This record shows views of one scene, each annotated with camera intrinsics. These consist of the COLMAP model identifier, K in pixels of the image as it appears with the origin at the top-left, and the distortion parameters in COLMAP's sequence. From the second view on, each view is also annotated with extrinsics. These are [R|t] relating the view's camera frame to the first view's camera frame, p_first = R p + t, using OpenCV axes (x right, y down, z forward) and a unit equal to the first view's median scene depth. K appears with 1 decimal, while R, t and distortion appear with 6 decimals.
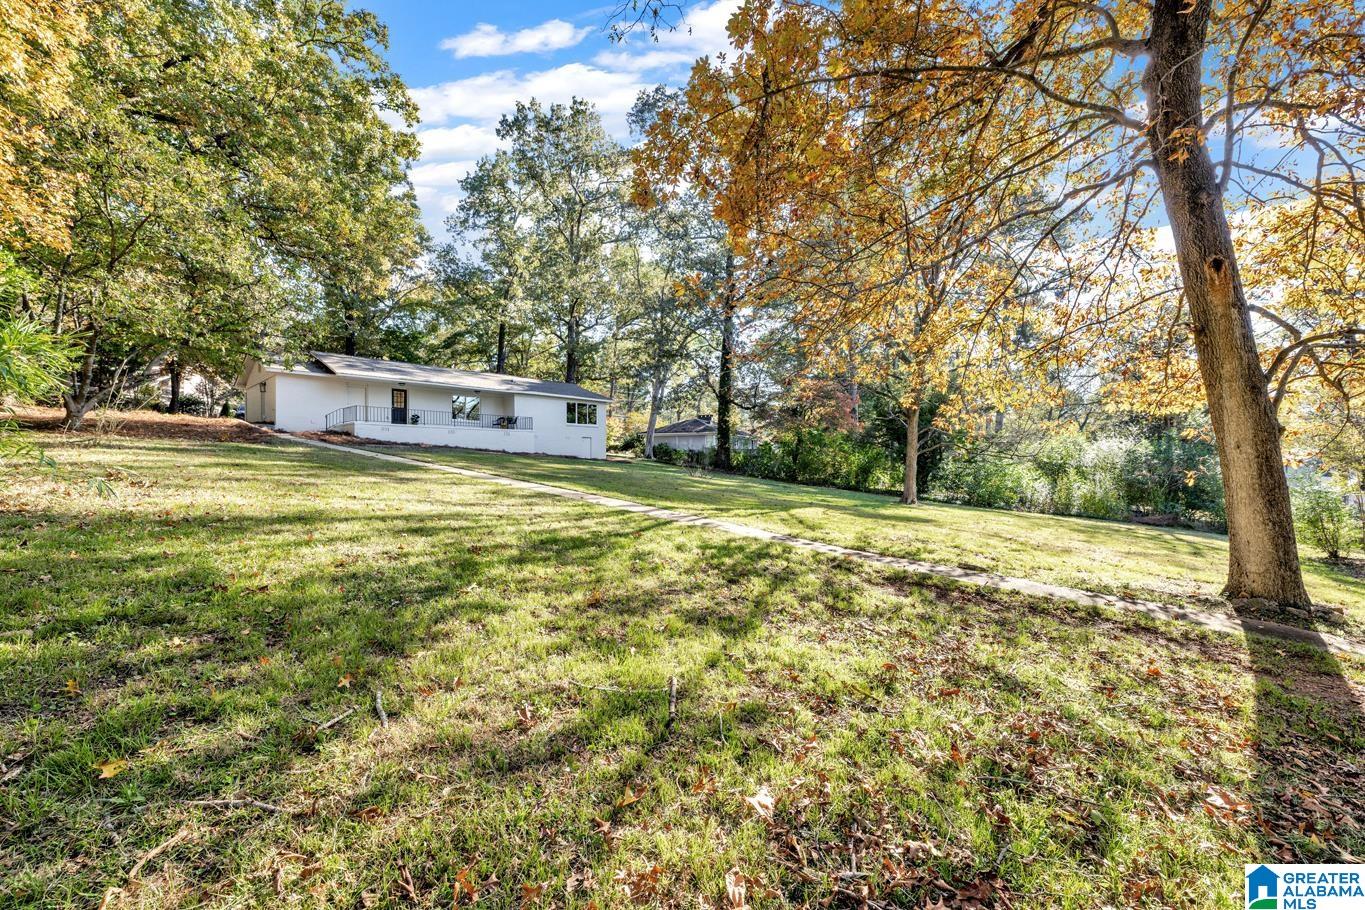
lens RADIAL K [[540.0, 0, 682.5], [0, 540.0, 455.0], [0, 0, 1]] dist [-0.000276, -0.000111]
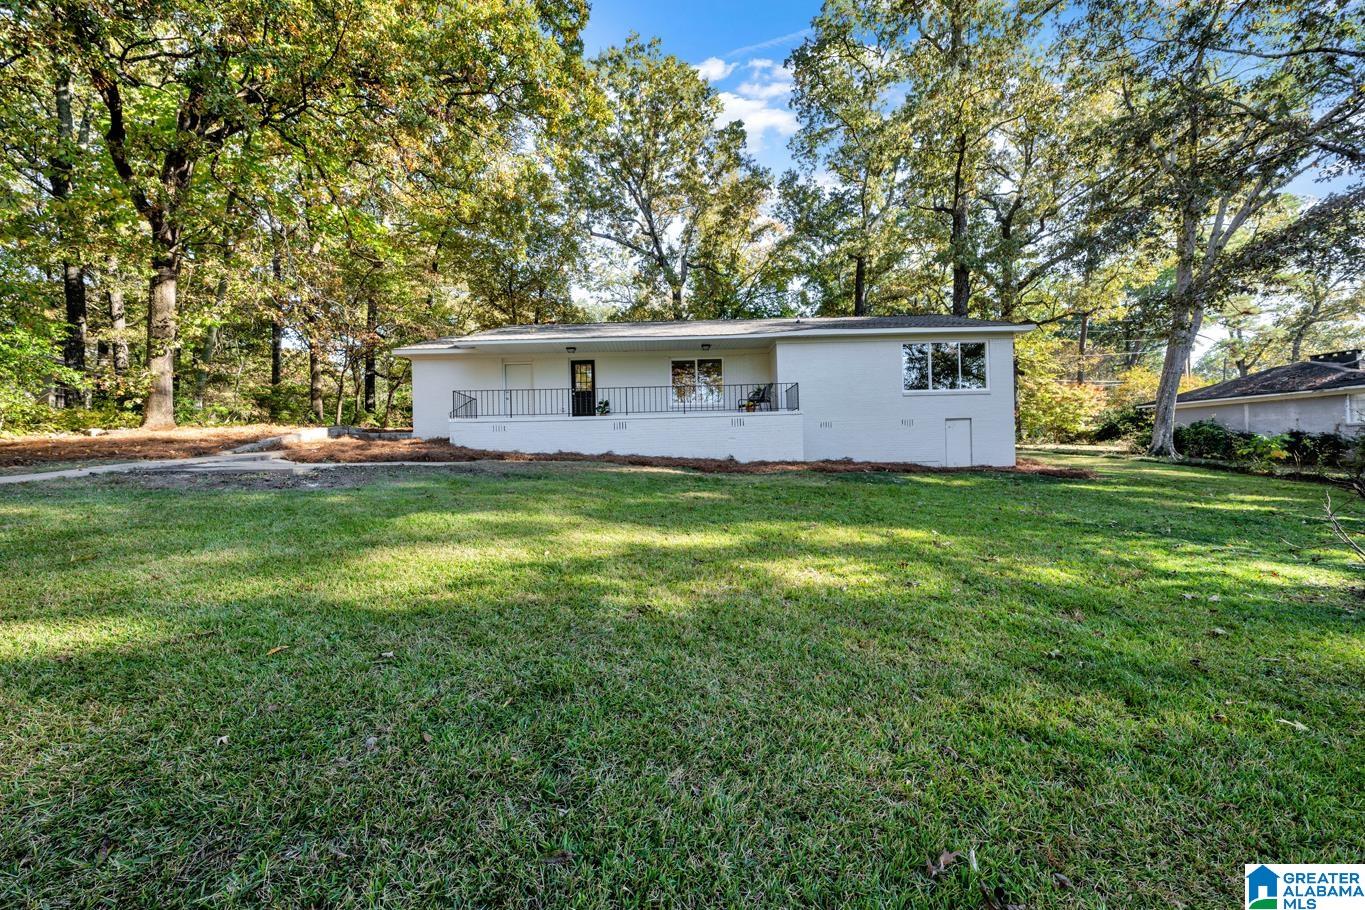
lens RADIAL K [[540.0, 0, 682.5], [0, 540.0, 455.0], [0, 0, 1]] dist [-0.000276, -0.000111]
pose [[0.689902, -0.017266, -0.723697, -0.010300], [0.027183, 0.999628, 0.002064, -0.010341], [0.723393, -0.021096, 0.690115, 0.534880]]
